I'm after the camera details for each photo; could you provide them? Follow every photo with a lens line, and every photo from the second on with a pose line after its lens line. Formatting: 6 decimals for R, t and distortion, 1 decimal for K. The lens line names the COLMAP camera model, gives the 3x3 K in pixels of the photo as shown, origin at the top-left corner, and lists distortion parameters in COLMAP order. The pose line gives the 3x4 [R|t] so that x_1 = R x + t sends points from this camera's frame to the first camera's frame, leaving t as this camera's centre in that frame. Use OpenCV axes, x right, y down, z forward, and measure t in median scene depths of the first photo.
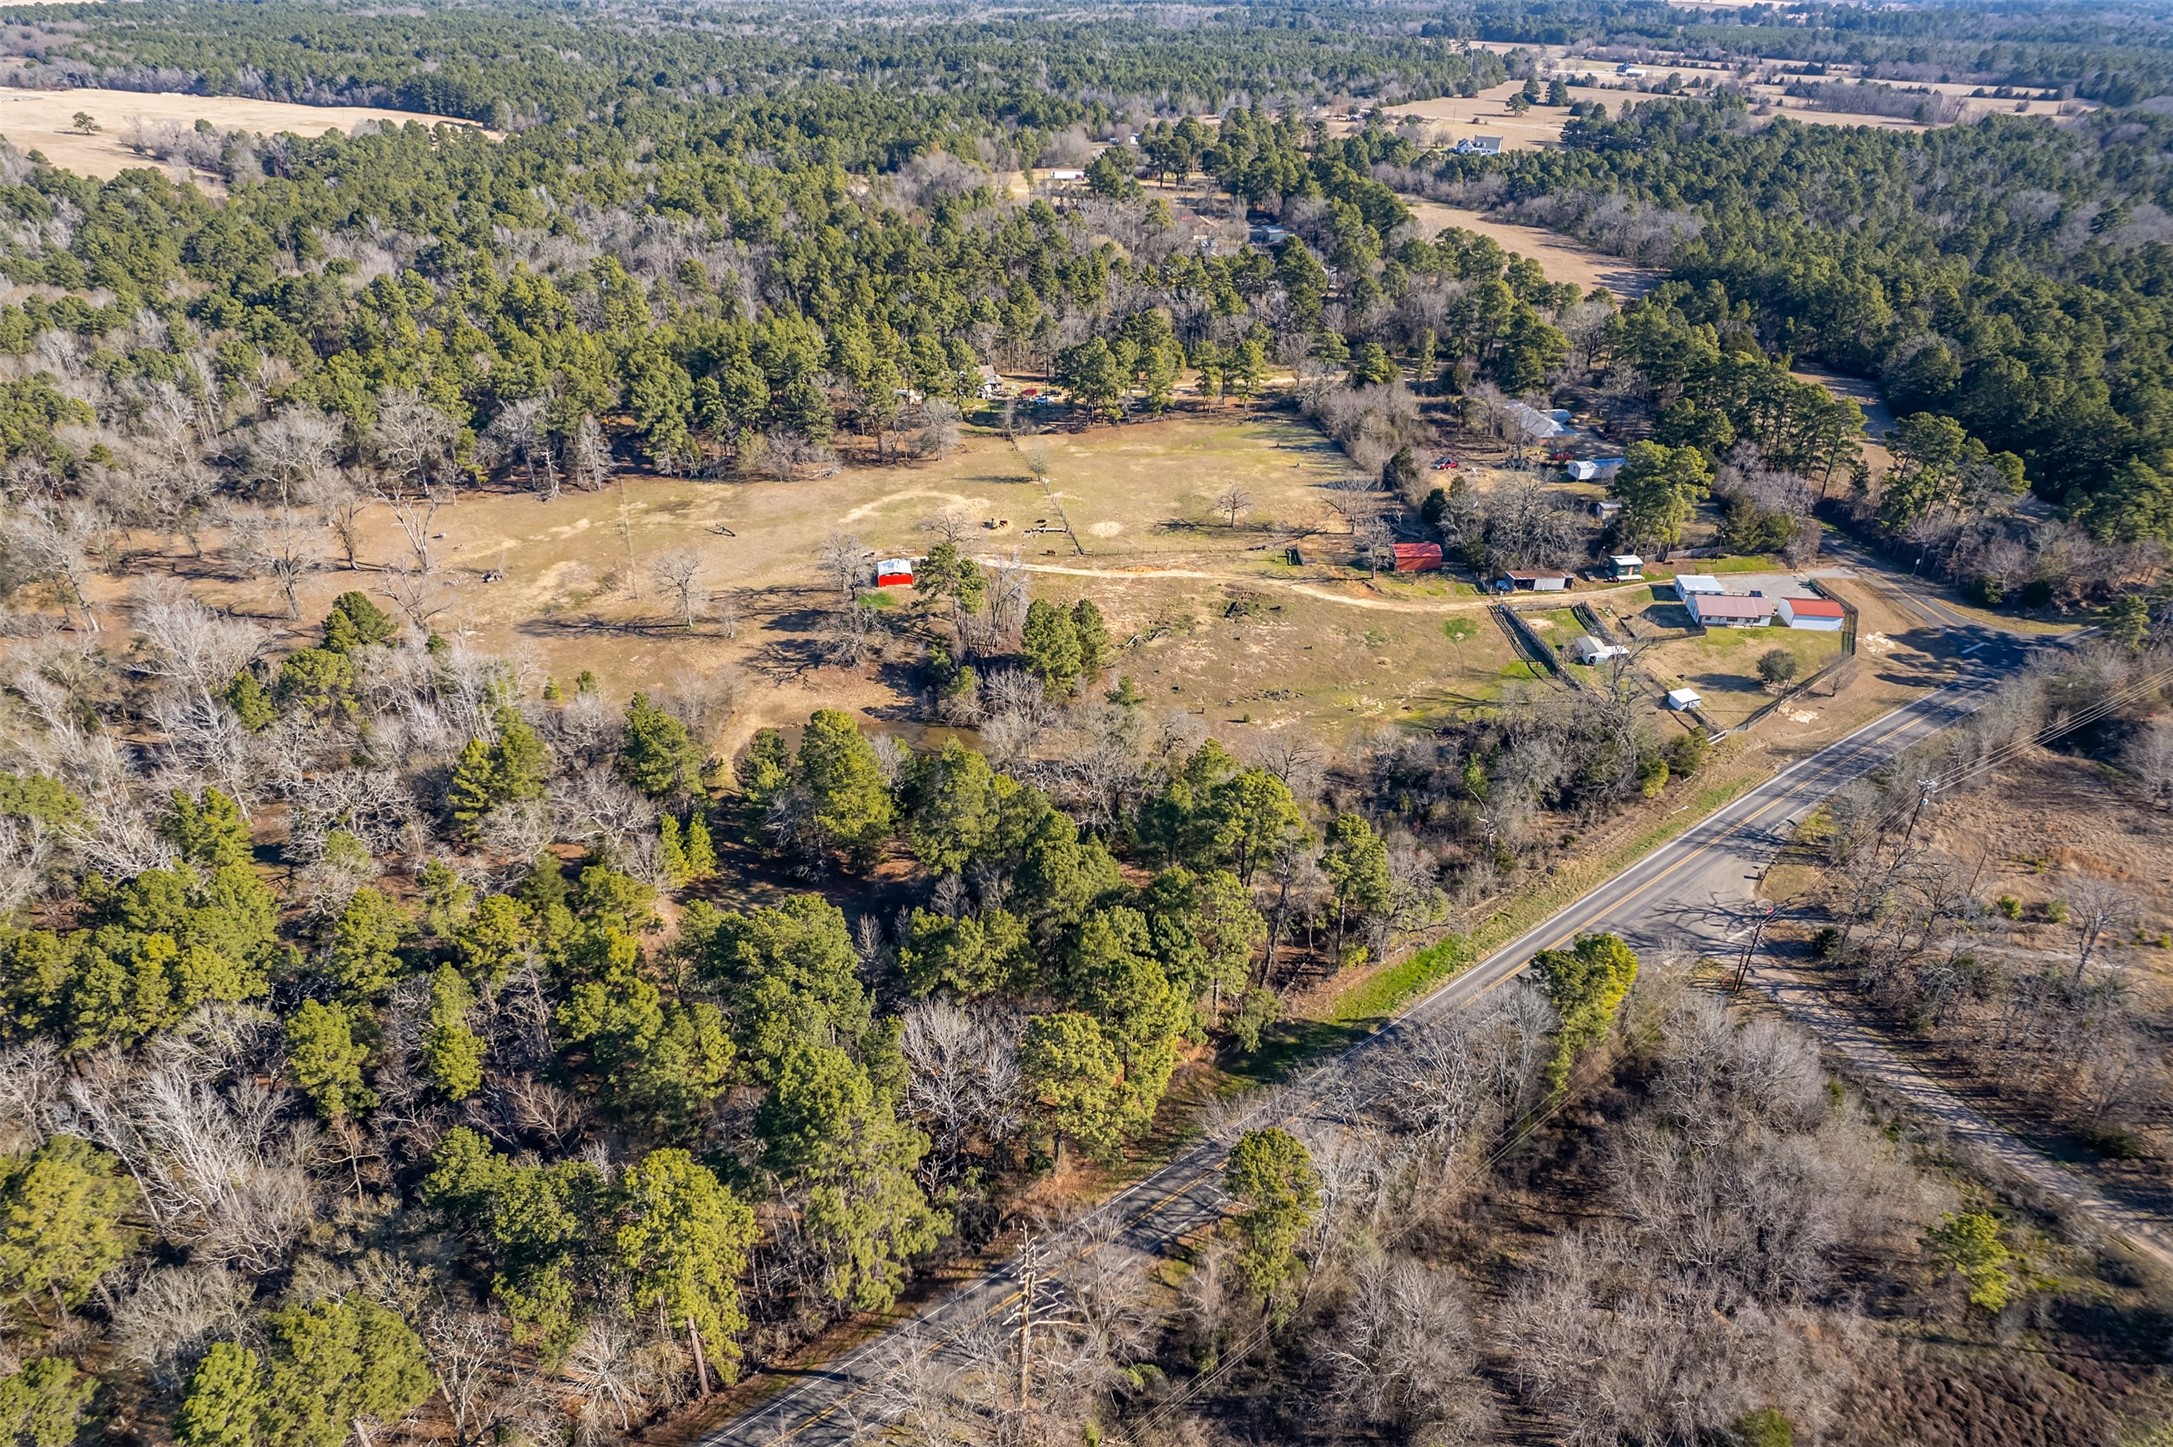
lens RADIAL K [[1379.6, 0, 1094.9], [0, 1379.6, 724.5], [0, 0, 1]] dist [-0.054538, 0.042530]
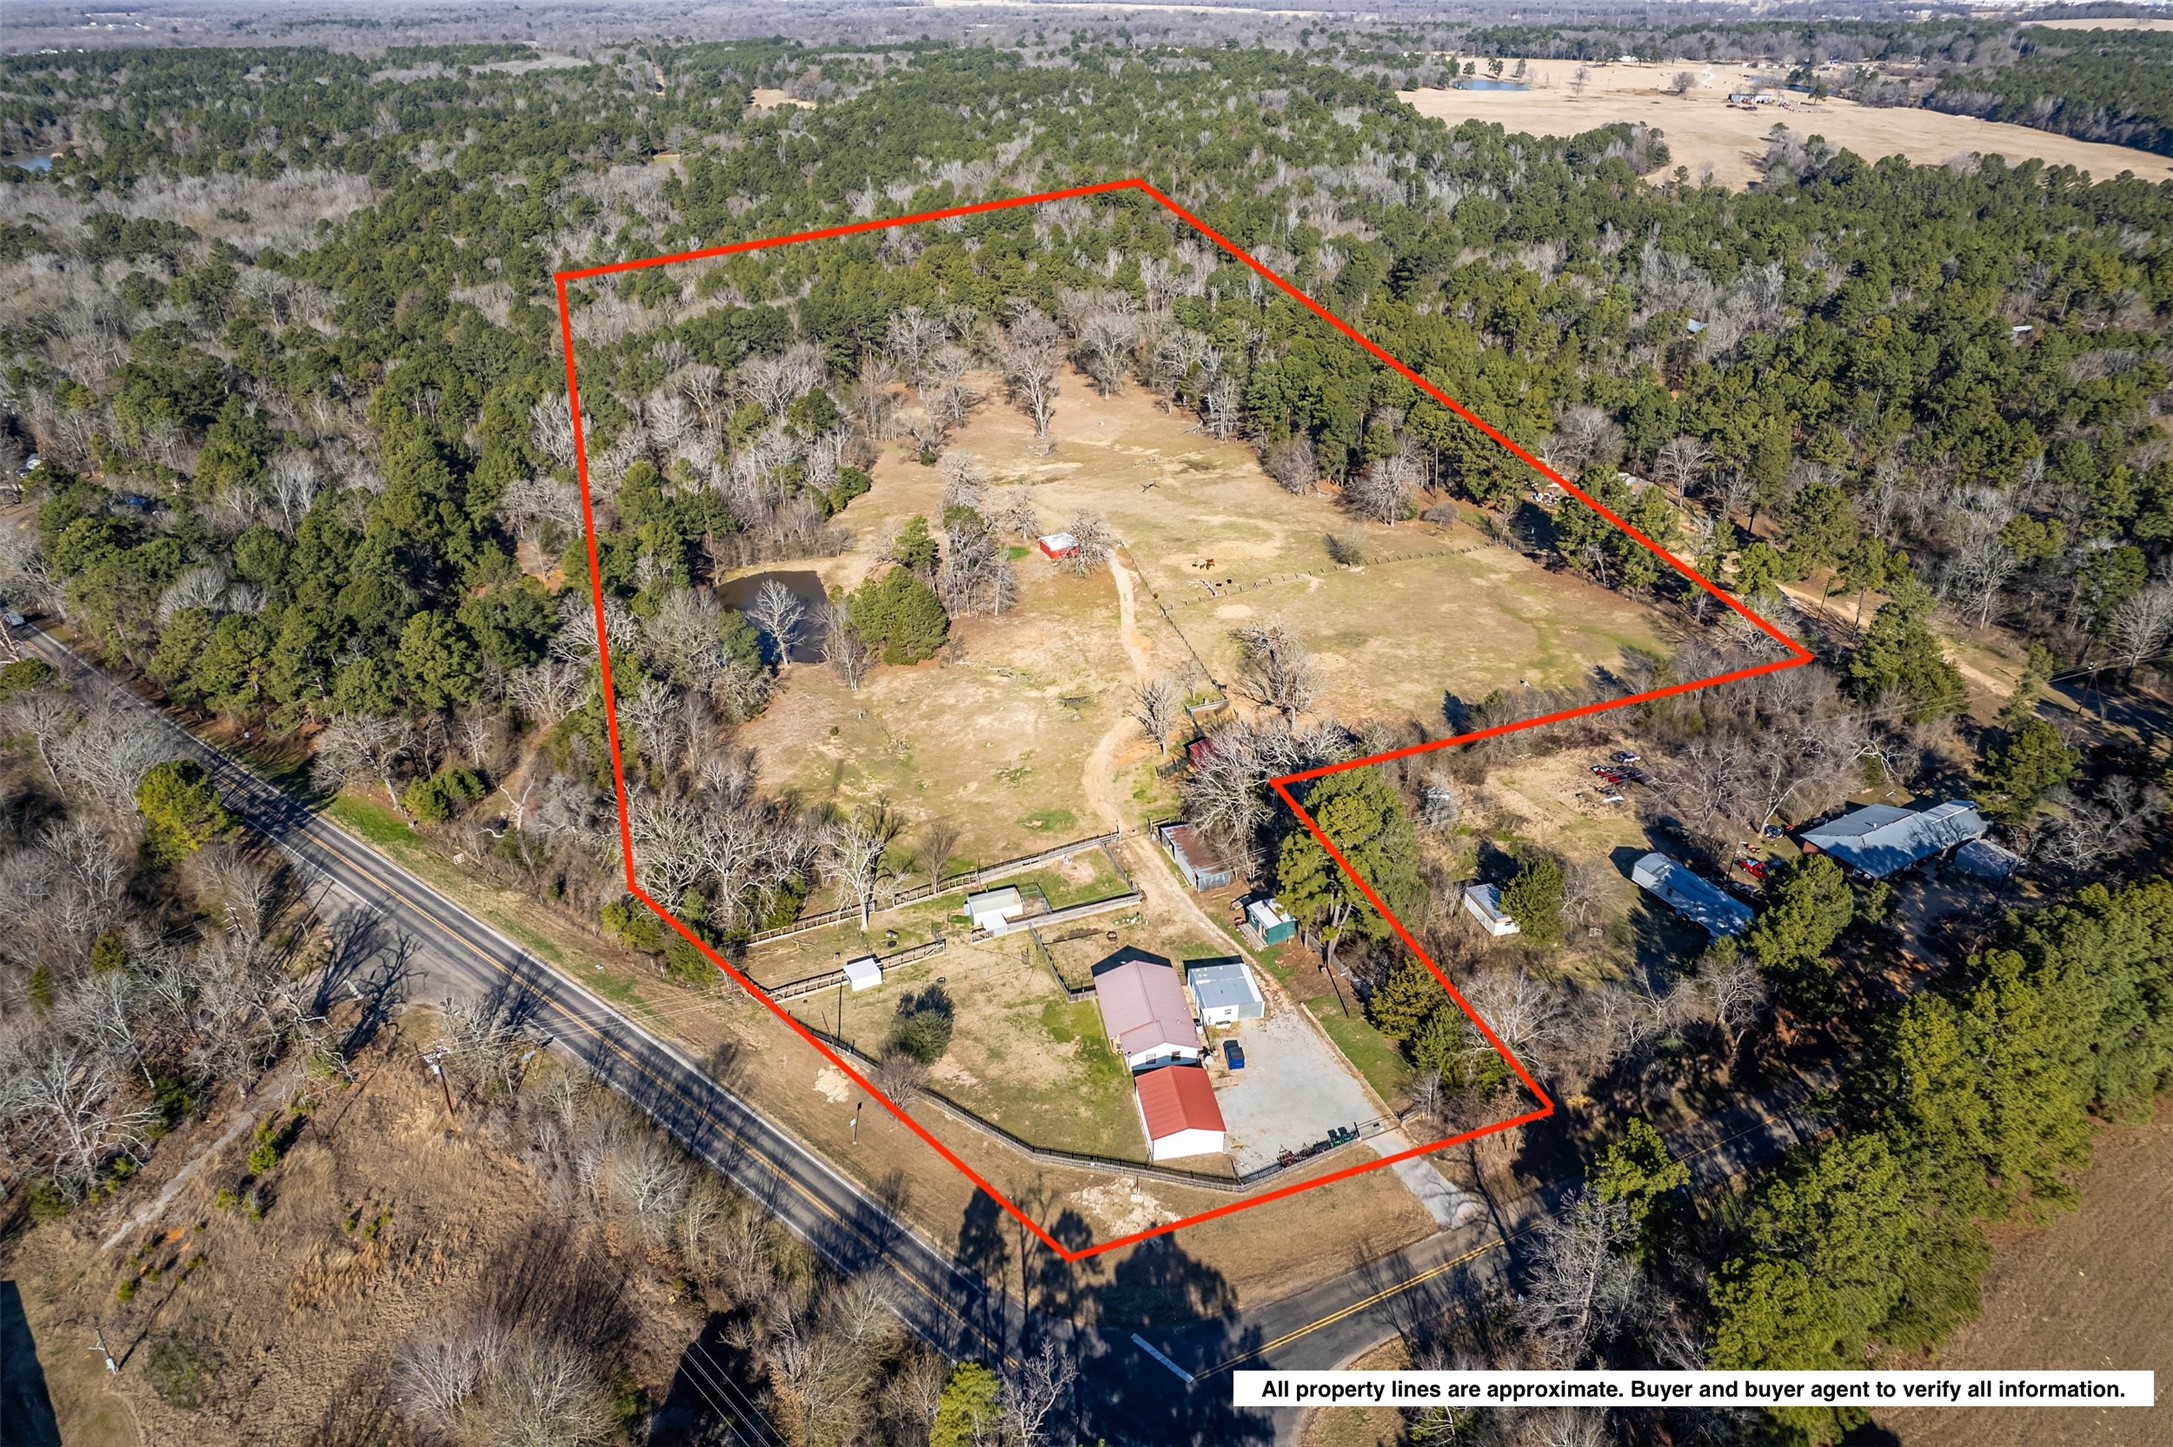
lens RADIAL K [[1379.6, 0, 1075.3], [0, 1379.6, 717.9], [0, 0, 1]] dist [-0.054538, 0.042530]
pose [[0.248612, 0.456129, -0.854481, 0.879588], [-0.474728, 0.826338, 0.302983, -0.347835], [0.844290, 0.330321, 0.421975, 0.647069]]
